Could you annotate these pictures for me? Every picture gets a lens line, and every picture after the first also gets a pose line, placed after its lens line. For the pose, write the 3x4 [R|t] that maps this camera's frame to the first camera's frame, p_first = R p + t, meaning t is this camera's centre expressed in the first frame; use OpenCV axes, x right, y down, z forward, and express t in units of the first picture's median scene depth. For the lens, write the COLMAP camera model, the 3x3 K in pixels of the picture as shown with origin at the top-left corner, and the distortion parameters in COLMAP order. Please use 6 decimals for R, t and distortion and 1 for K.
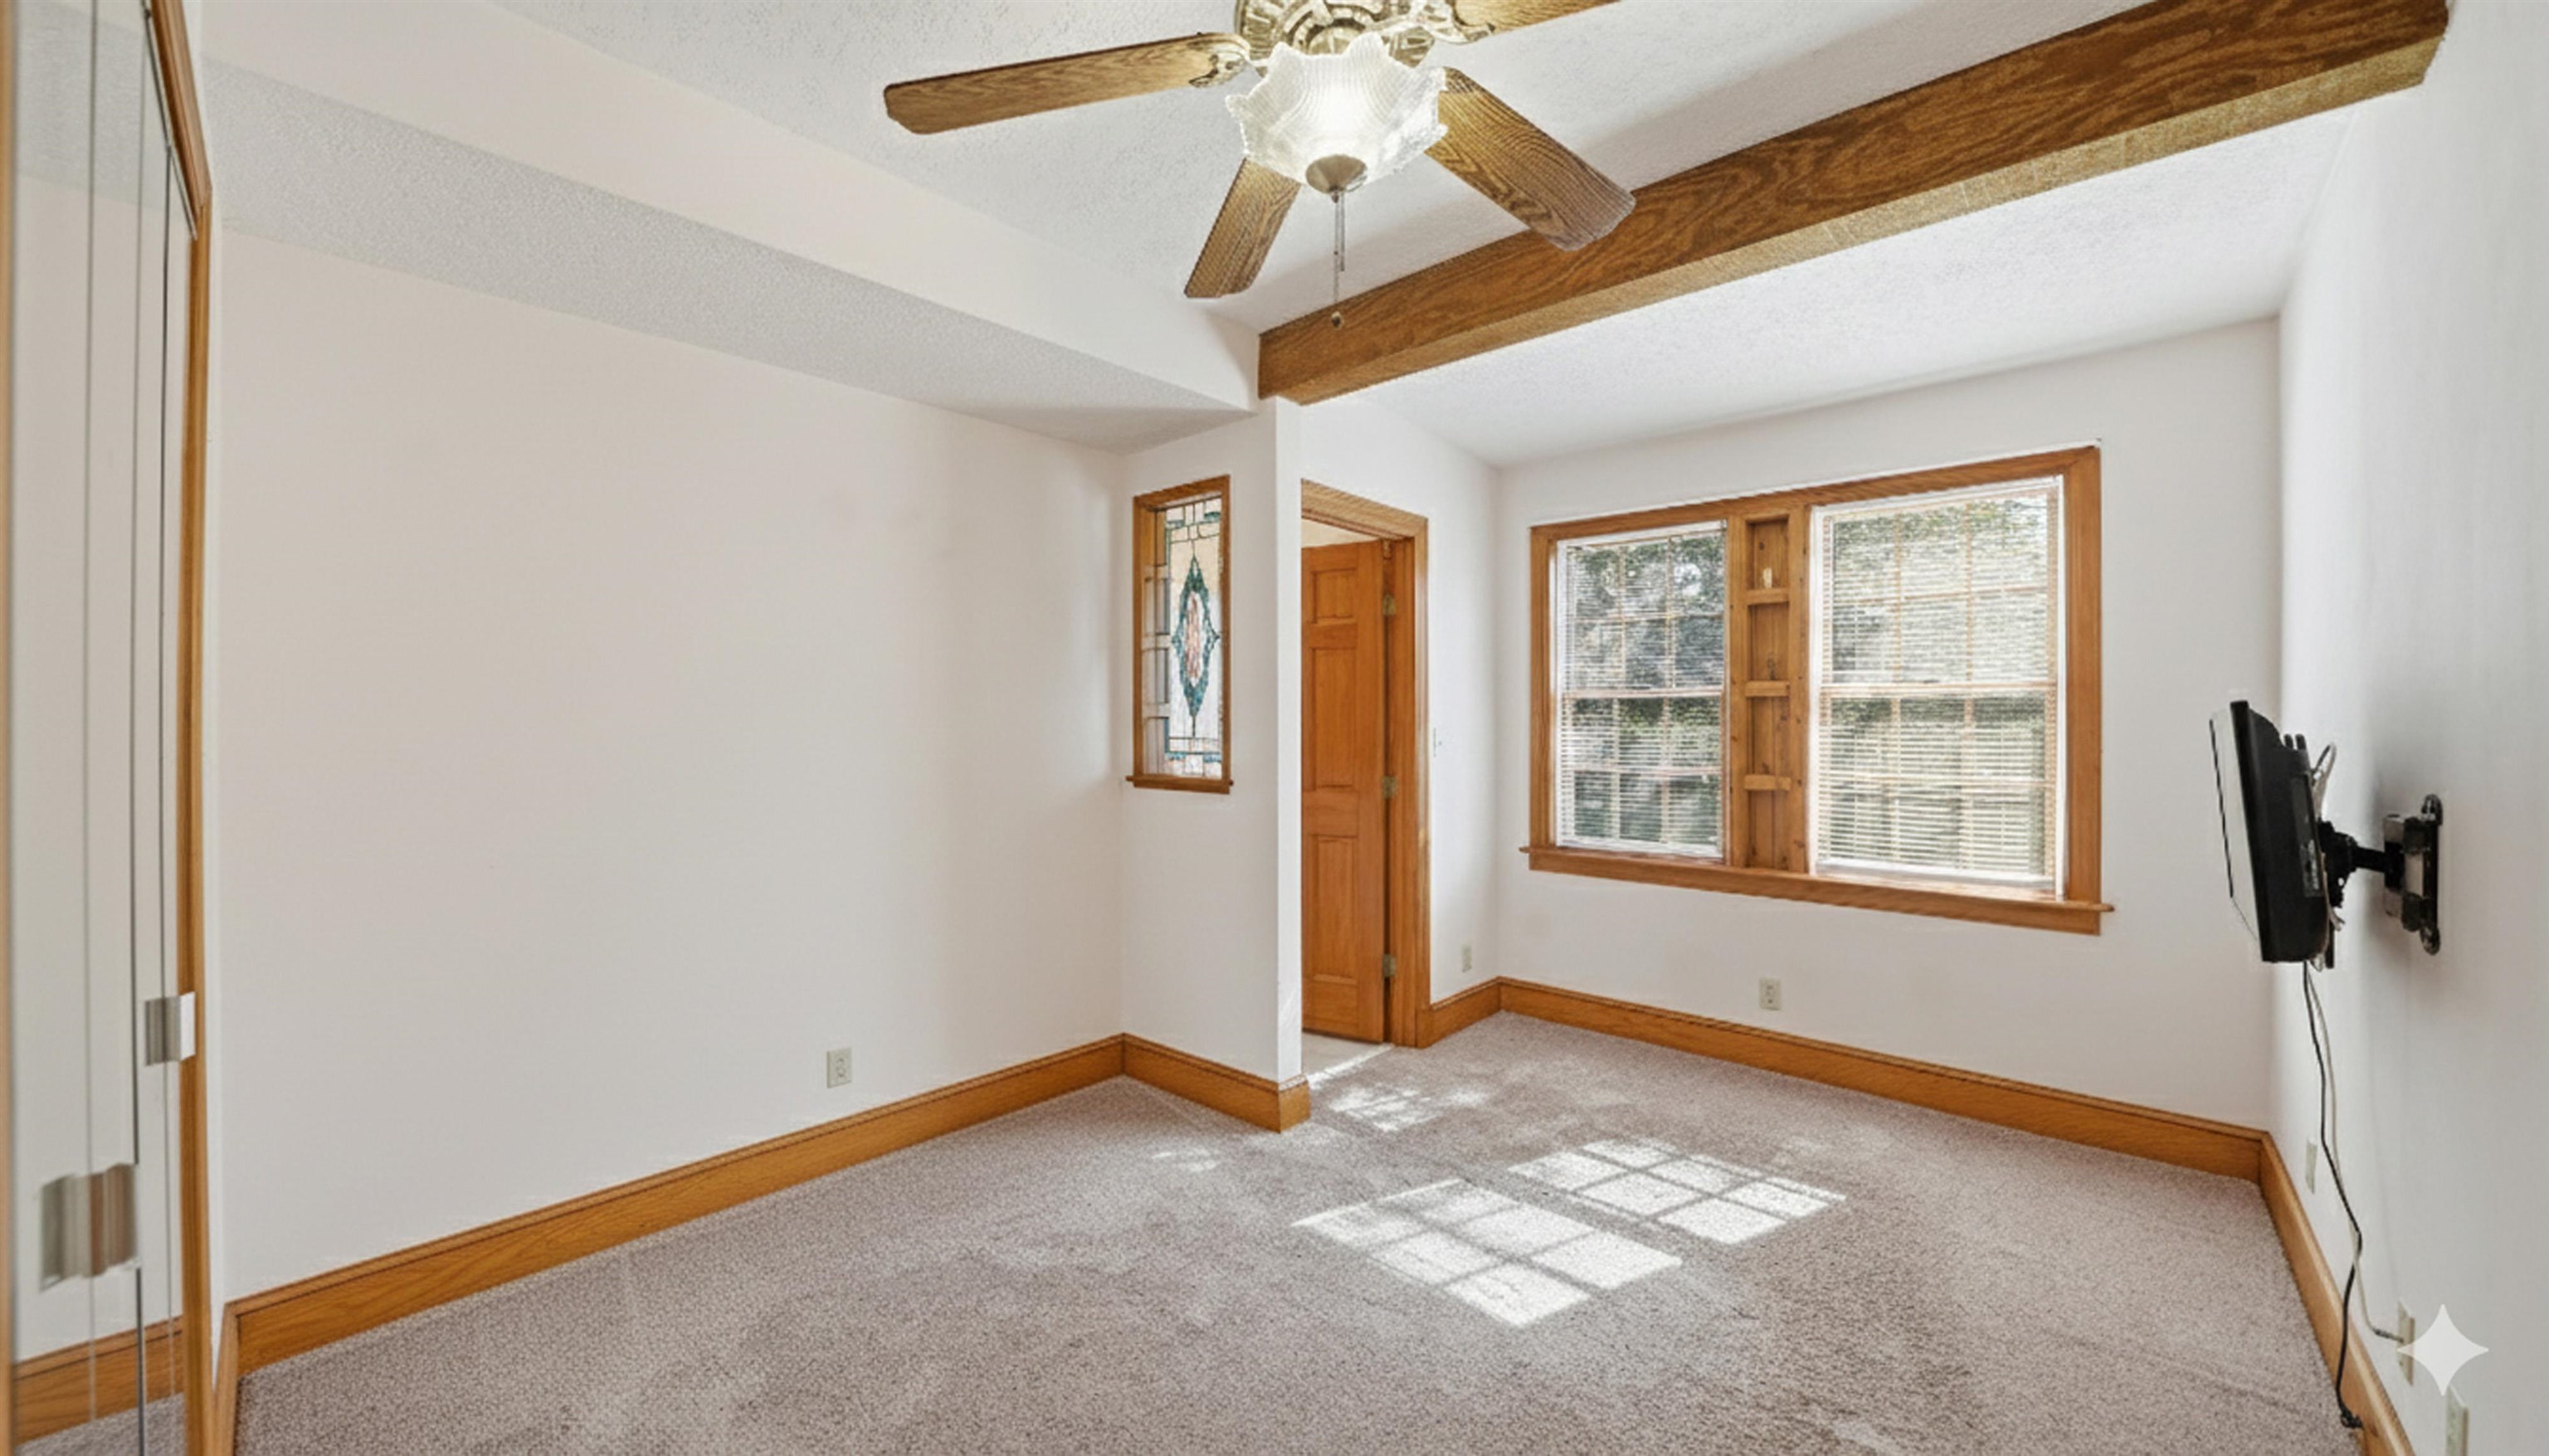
lens RADIAL K [[921.8, 0, 1263.3], [0, 921.8, 728.1], [0, 0, 1]] dist [0.000019, 0.000002]
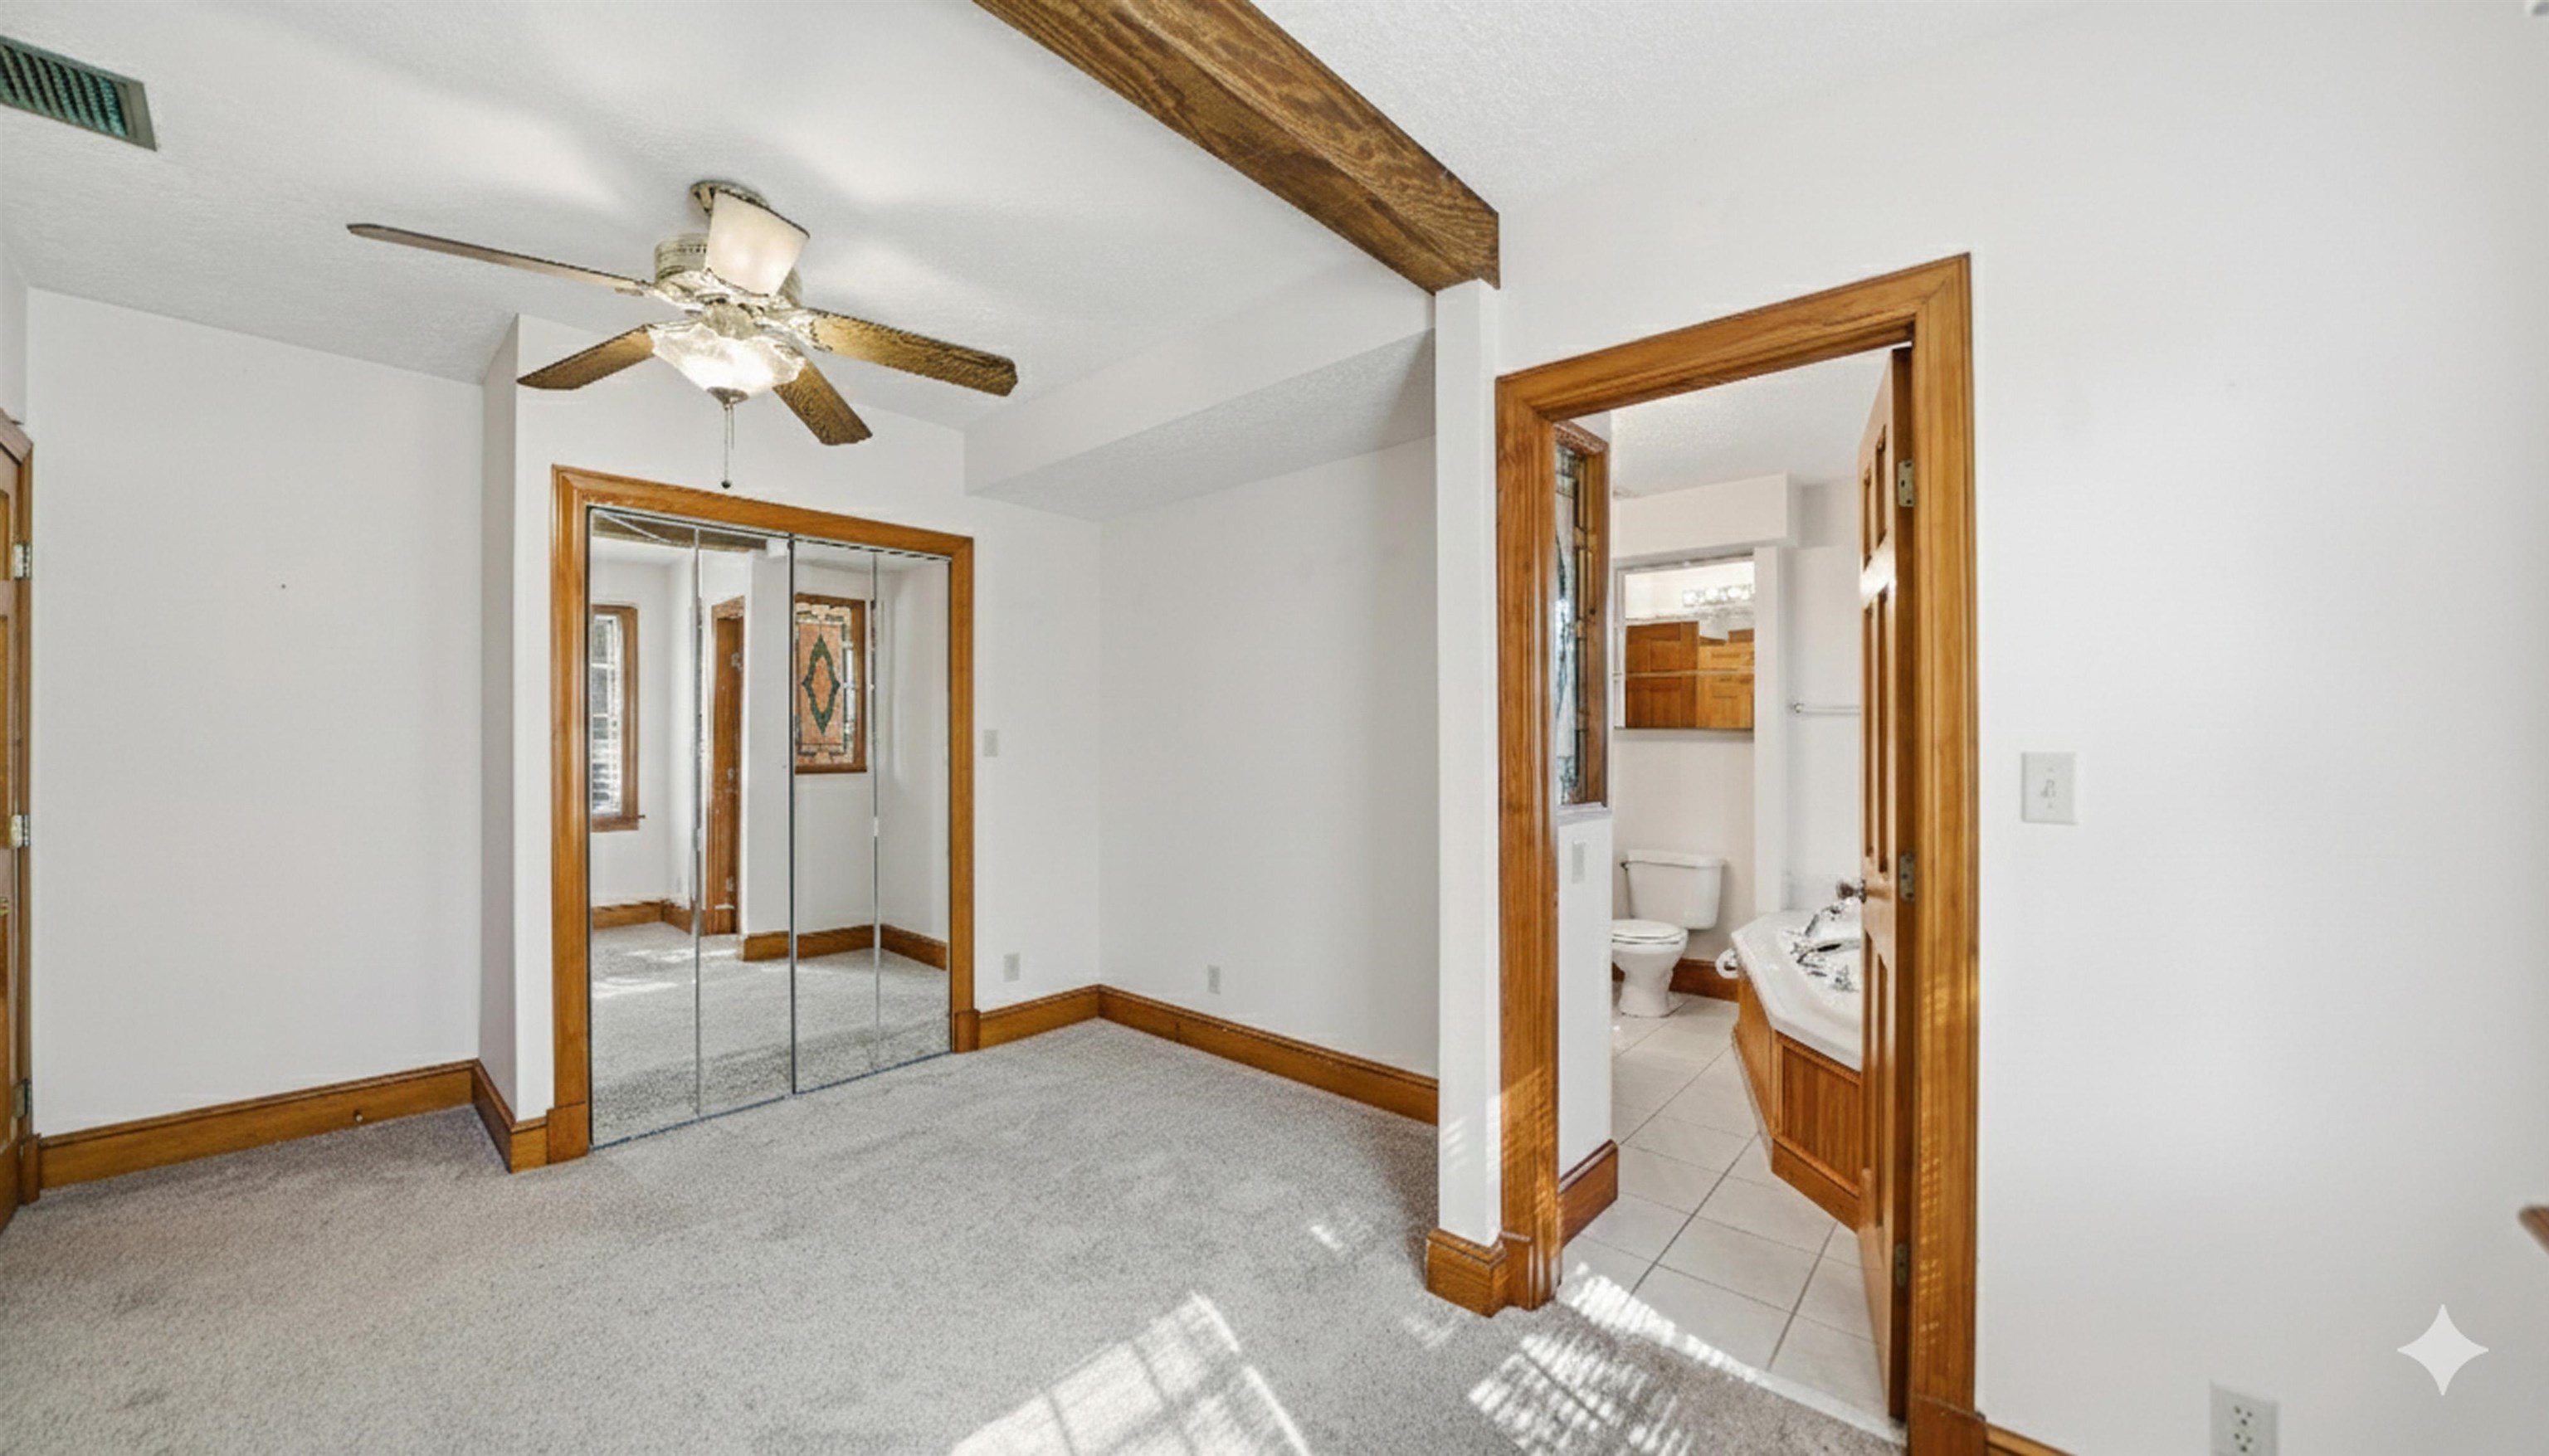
lens RADIAL K [[921.8, 0, 1263.3], [0, 921.8, 728.1], [0, 0, 1]] dist [0.000019, 0.000002]
pose [[-0.018042, -0.024529, -0.999536, 0.903090], [-0.005002, 0.999689, -0.024442, 0.018170], [0.999825, 0.004559, -0.018159, 1.044935]]
